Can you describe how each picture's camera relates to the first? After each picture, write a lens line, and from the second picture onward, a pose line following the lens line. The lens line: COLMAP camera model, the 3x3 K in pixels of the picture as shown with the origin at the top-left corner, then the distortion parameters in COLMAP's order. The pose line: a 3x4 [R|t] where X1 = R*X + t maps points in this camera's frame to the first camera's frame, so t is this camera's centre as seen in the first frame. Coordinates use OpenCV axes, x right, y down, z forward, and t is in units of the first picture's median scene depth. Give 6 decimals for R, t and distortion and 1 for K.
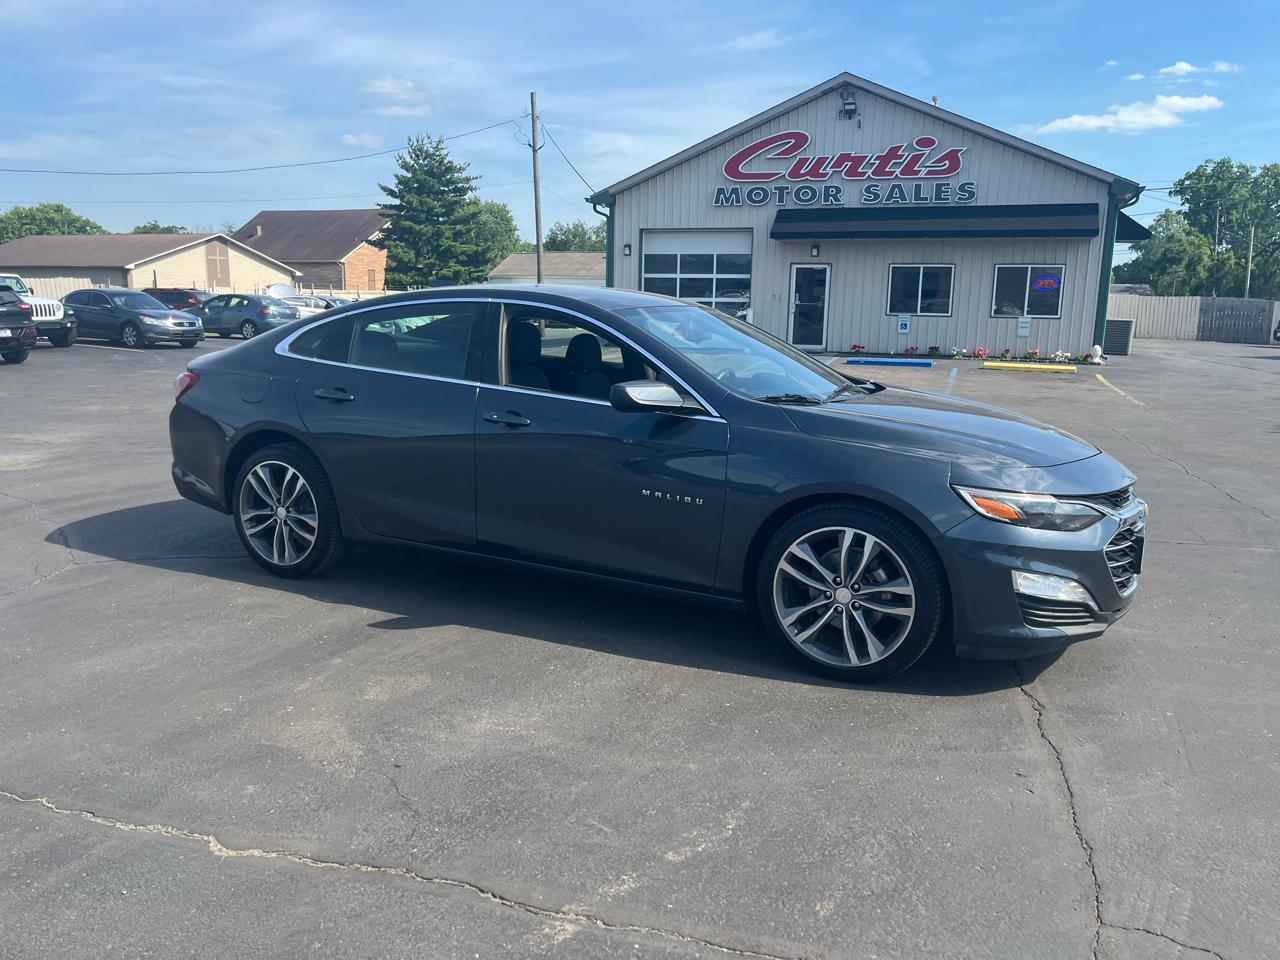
lens RADIAL K [[970.9, 0, 663.0], [0, 970.9, 476.5], [0, 0, 1]] dist [0.053549, -0.056328]
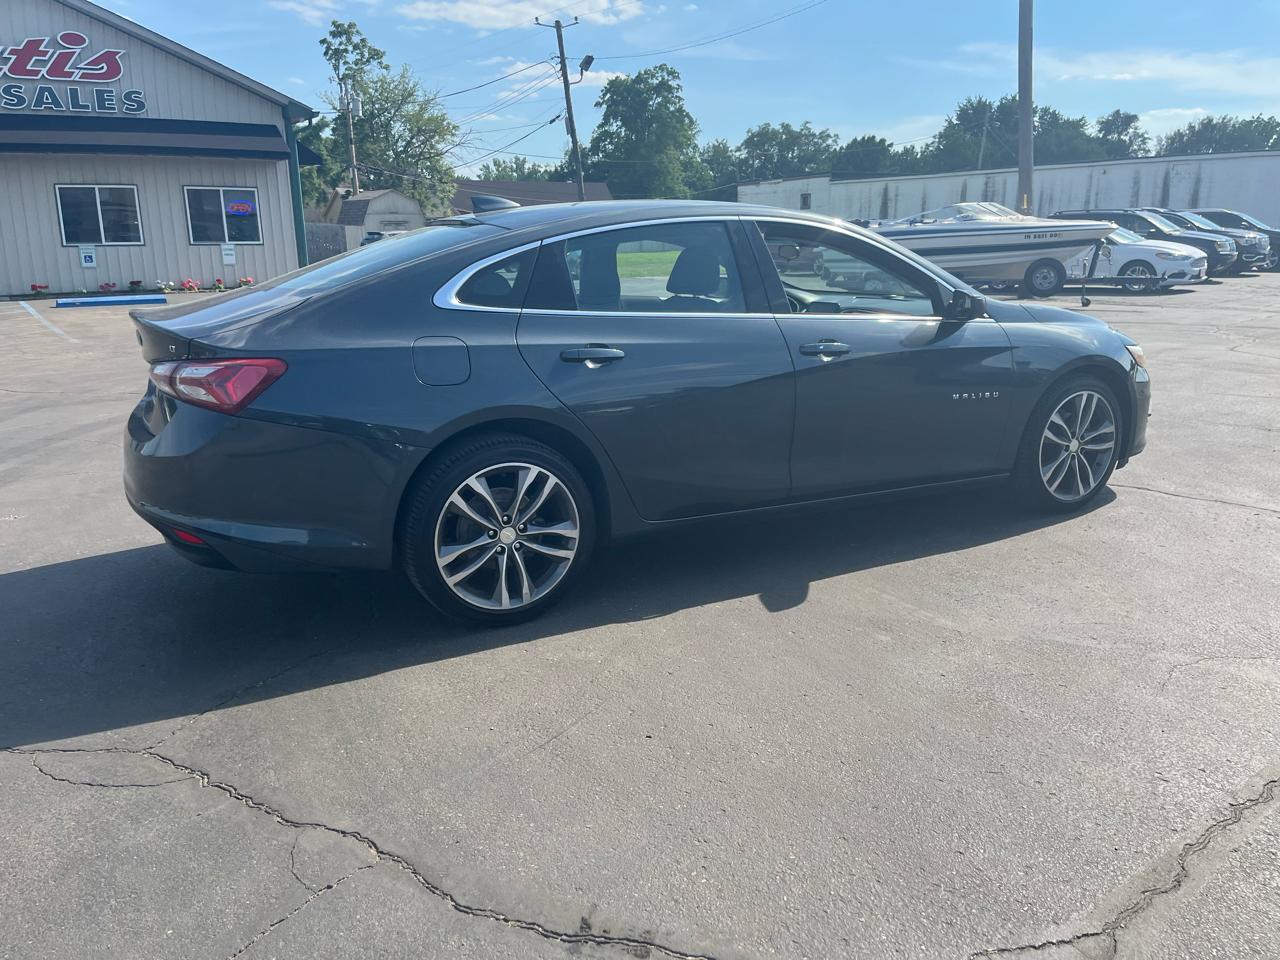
lens RADIAL K [[961.7, 0, 660.8], [0, 961.7, 491.5], [0, 0, 1]] dist [0.074699, -0.108504]
pose [[0.579783, -0.231152, 0.781294, -0.181418], [0.162108, 0.972468, 0.167415, -0.019329], [-0.798481, 0.029590, 0.601292, 0.104528]]
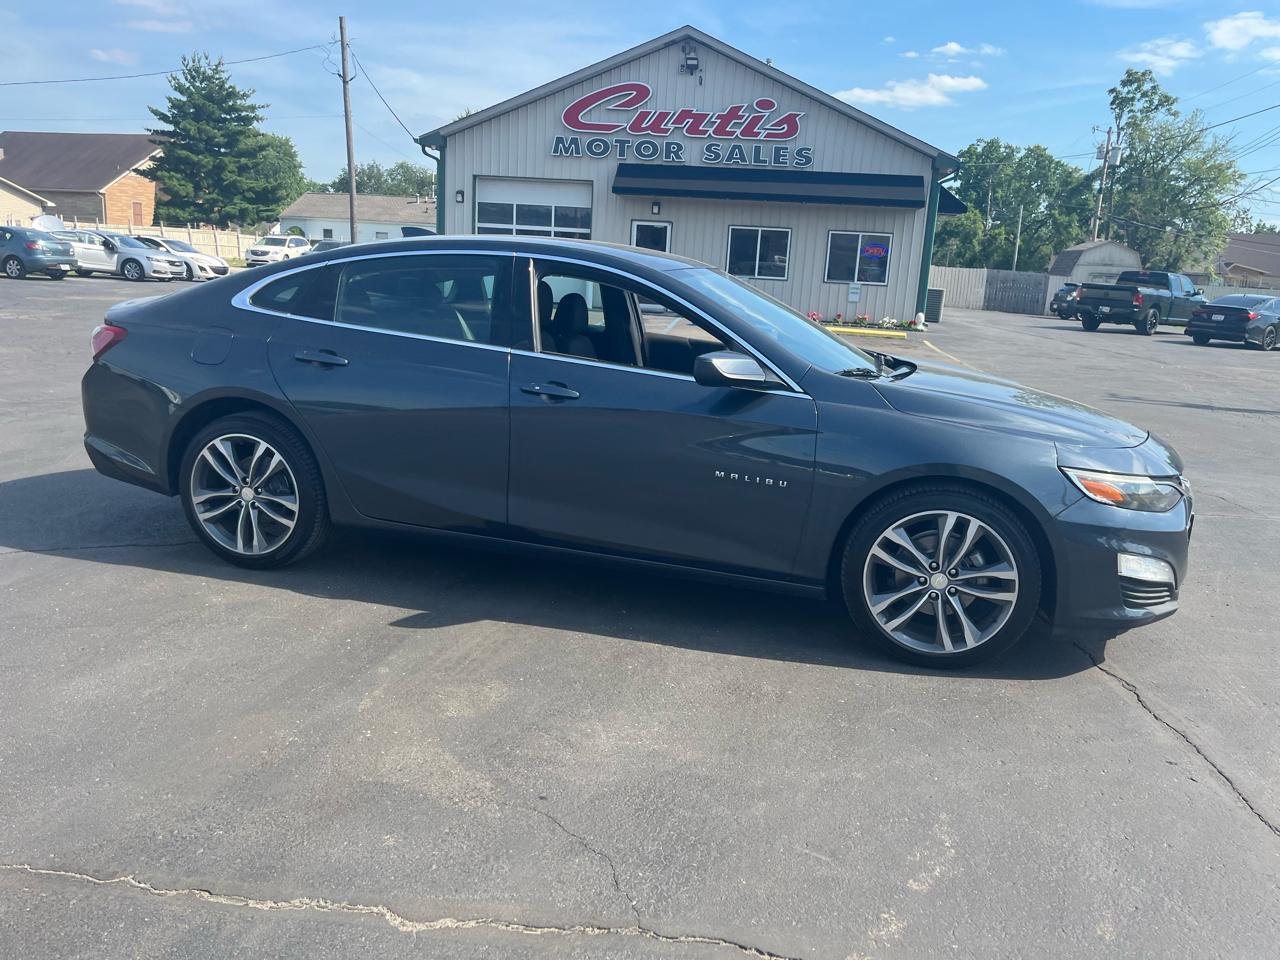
lens RADIAL K [[967.9, 0, 660.7], [0, 967.9, 487.8], [0, 0, 1]] dist [0.054952, -0.063781]
pose [[0.979345, -0.009157, 0.201990, -0.043817], [-0.002289, 0.998408, 0.056358, -0.003736], [-0.202185, -0.055656, 0.977765, 0.018635]]
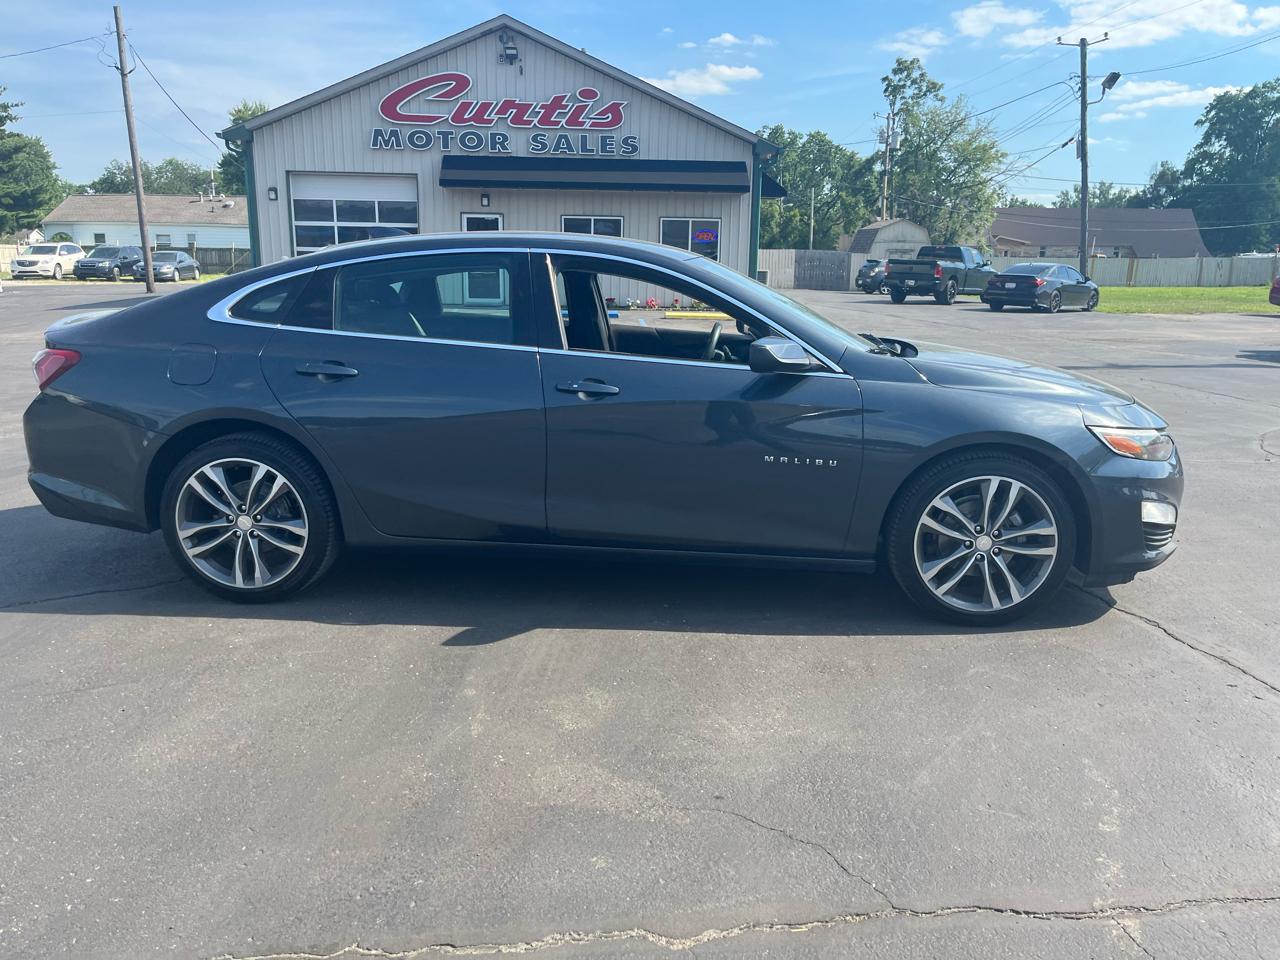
lens RADIAL K [[964.8, 0, 661.9], [0, 964.8, 476.9], [0, 0, 1]] dist [0.061506, -0.085326]
pose [[0.920820, -0.089665, 0.379541, -0.079105], [0.070883, 0.995480, 0.063207, -0.005431], [-0.383493, -0.031299, 0.923013, 0.030676]]
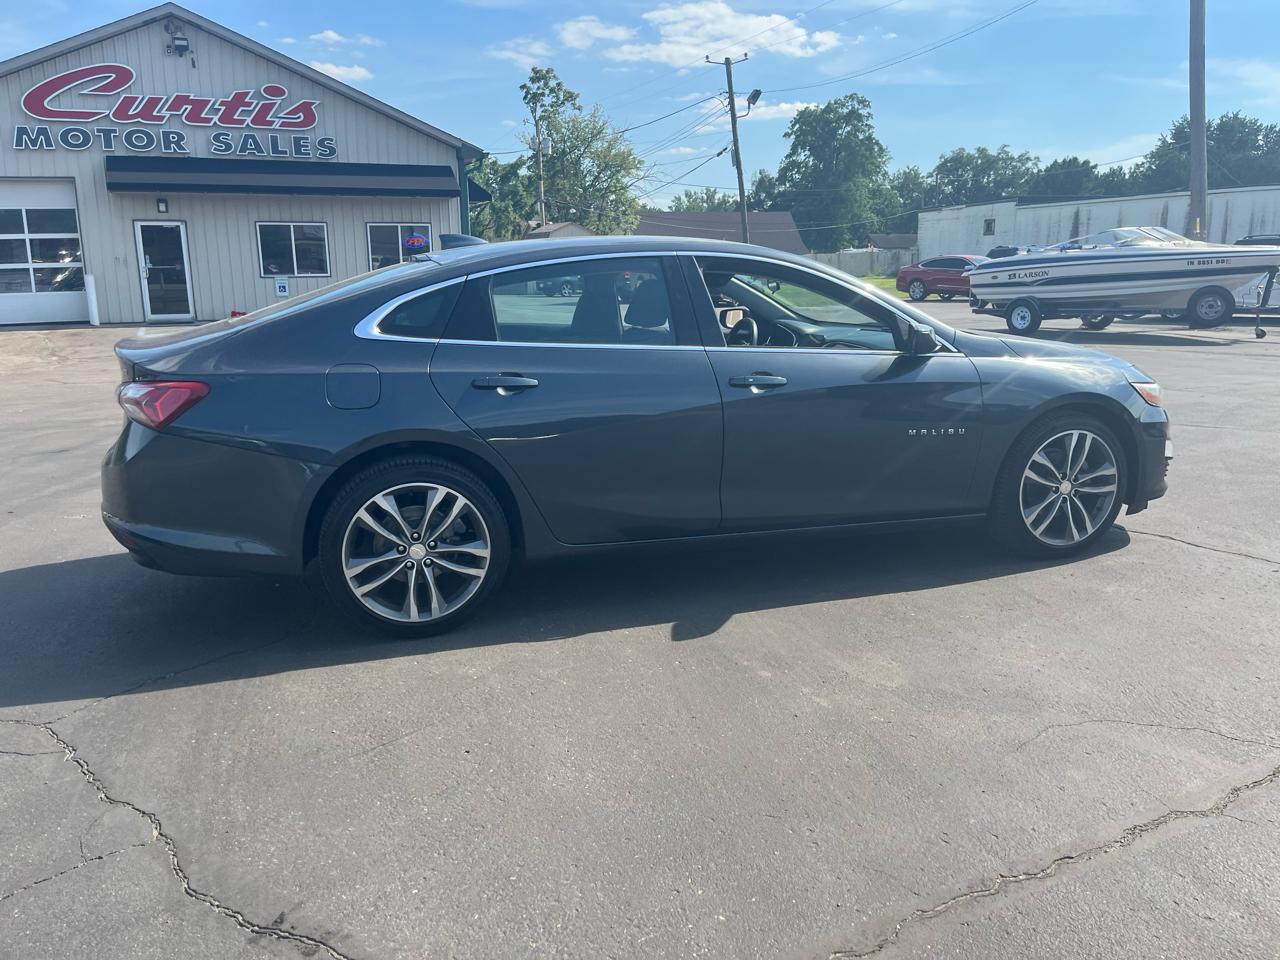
lens RADIAL K [[962.4, 0, 661.8], [0, 962.4, 471.1], [0, 0, 1]] dist [0.066712, -0.092484]
pose [[0.721177, -0.172208, 0.671006, -0.155688], [0.148604, 0.984518, 0.092953, -0.013442], [-0.676625, 0.032679, 0.735602, 0.070433]]
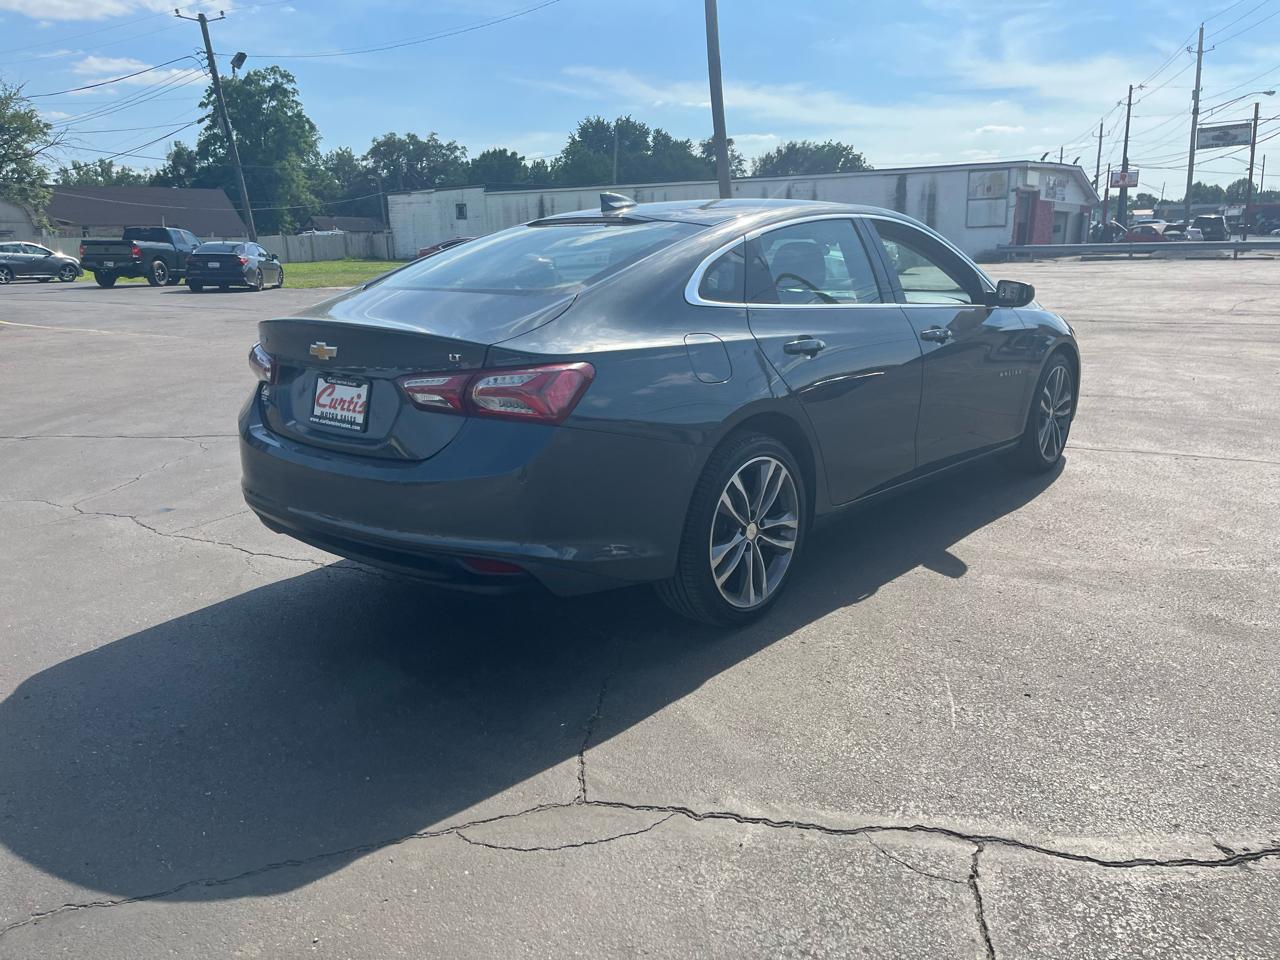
lens RADIAL K [[962.4, 0, 661.8], [0, 962.4, 471.1], [0, 0, 1]] dist [0.066712, -0.092484]
pose [[0.250212, -0.244351, 0.936849, -0.218637], [0.187886, 0.961488, 0.200597, -0.032318], [-0.949786, 0.125829, 0.286486, 0.181300]]
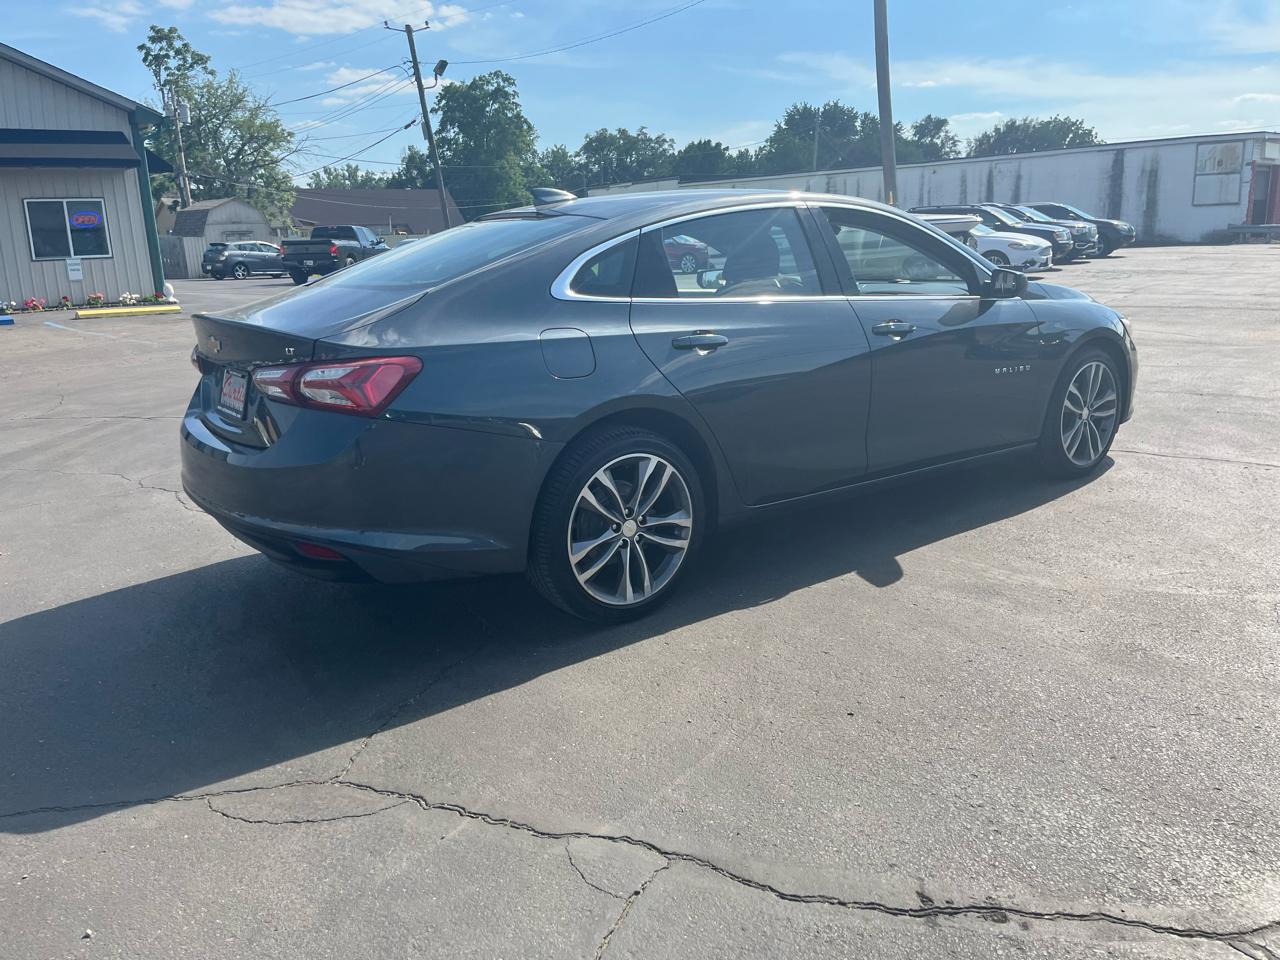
lens RADIAL K [[962.4, 0, 661.8], [0, 962.4, 471.1], [0, 0, 1]] dist [0.066712, -0.092484]
pose [[0.442725, -0.243563, 0.862944, -0.201313], [0.197450, 0.965259, 0.171142, -0.023854], [-0.874647, 0.094619, 0.475436, 0.138158]]
